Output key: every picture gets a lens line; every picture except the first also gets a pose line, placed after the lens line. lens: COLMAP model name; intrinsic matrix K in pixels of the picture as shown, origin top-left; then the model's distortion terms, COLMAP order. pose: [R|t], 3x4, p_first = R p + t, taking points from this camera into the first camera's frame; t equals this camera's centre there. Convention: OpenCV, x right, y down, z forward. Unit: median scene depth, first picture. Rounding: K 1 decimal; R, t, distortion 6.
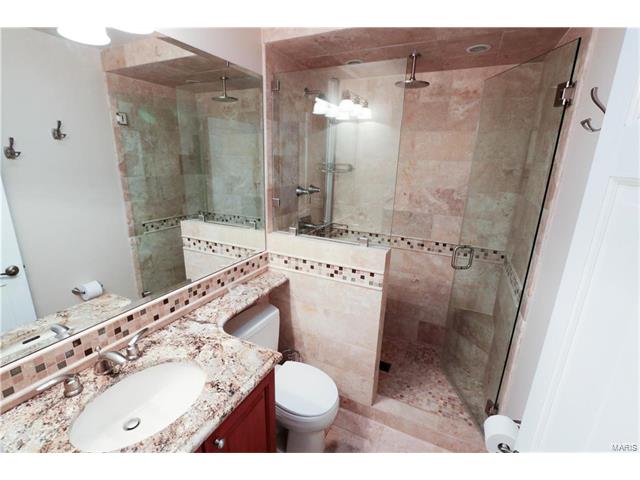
lens RADIAL K [[297.9, 0, 316.4], [0, 297.9, 240.7], [0, 0, 1]] dist [-0.009650, 0.000088]
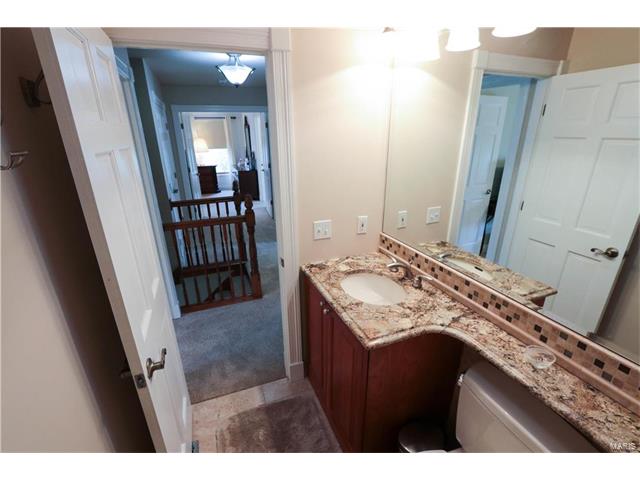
lens RADIAL K [[297.9, 0, 318.7], [0, 297.9, 243.7], [0, 0, 1]] dist [-0.009650, 0.000088]
pose [[-0.673881, 0.237575, -0.699601, 0.515255], [-0.208534, 0.847235, 0.488576, -0.299139], [0.708800, 0.475133, -0.521394, 1.079834]]
